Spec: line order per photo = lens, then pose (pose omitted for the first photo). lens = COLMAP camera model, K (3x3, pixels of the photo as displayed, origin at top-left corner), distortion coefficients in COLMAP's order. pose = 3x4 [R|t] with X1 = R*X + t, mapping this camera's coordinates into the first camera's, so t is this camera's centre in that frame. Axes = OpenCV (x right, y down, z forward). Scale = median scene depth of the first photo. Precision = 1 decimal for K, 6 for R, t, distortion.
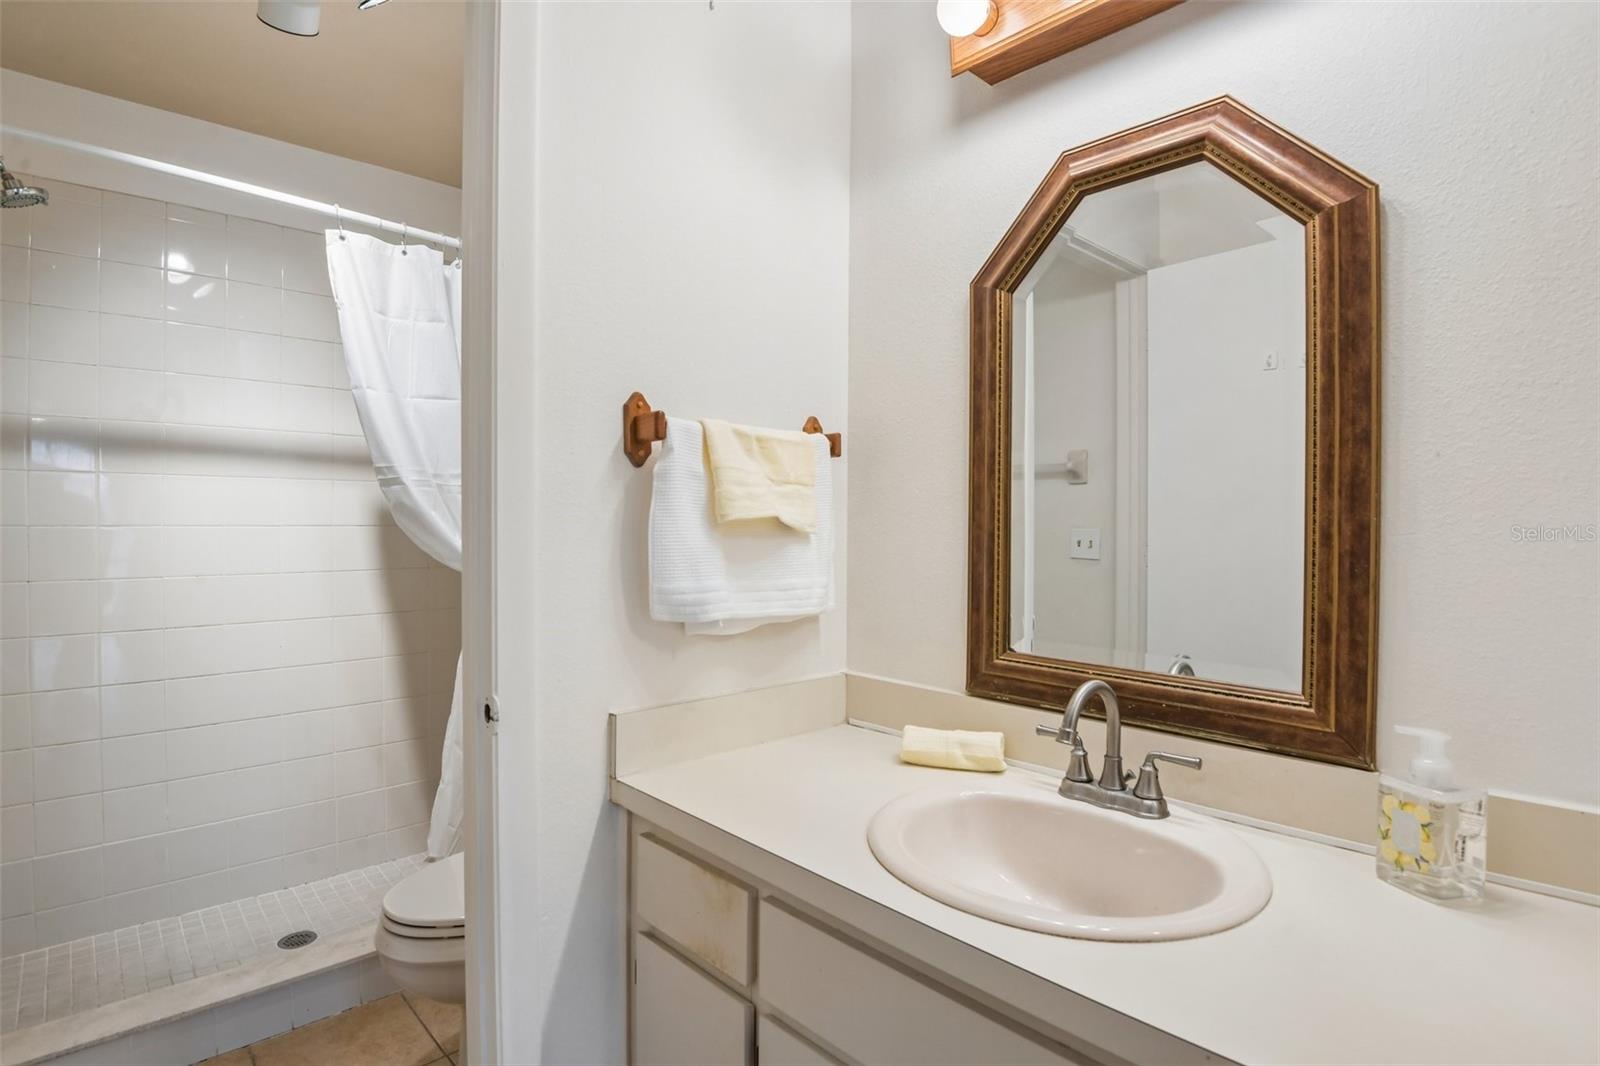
lens RADIAL K [[785.8, 0, 800.0], [0, 785.8, 533.0], [0, 0, 1]] dist [-0.034845, -0.001781]
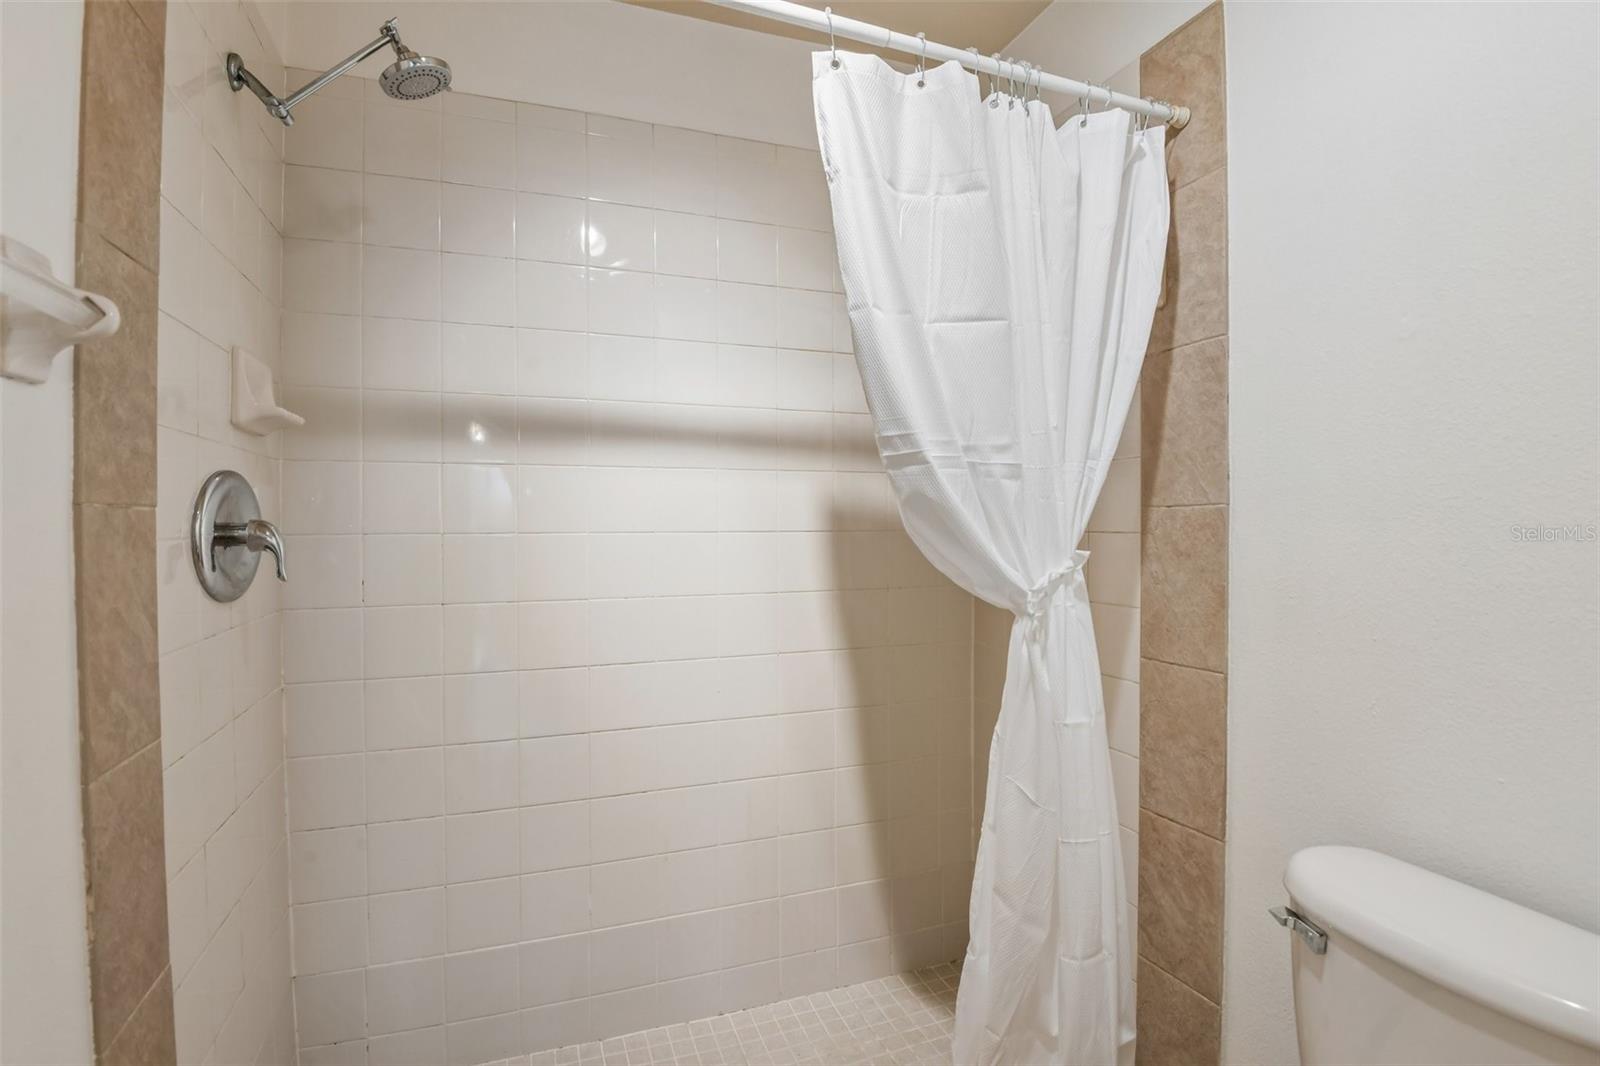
lens RADIAL K [[781.5, 0, 801.3], [0, 781.5, 527.6], [0, 0, 1]] dist [0.000835, -0.030261]
pose [[0.917602, -0.008027, -0.397419, -0.356709], [0.004759, 0.999946, -0.009209, -0.007391], [0.397472, 0.006559, 0.917591, 0.402760]]
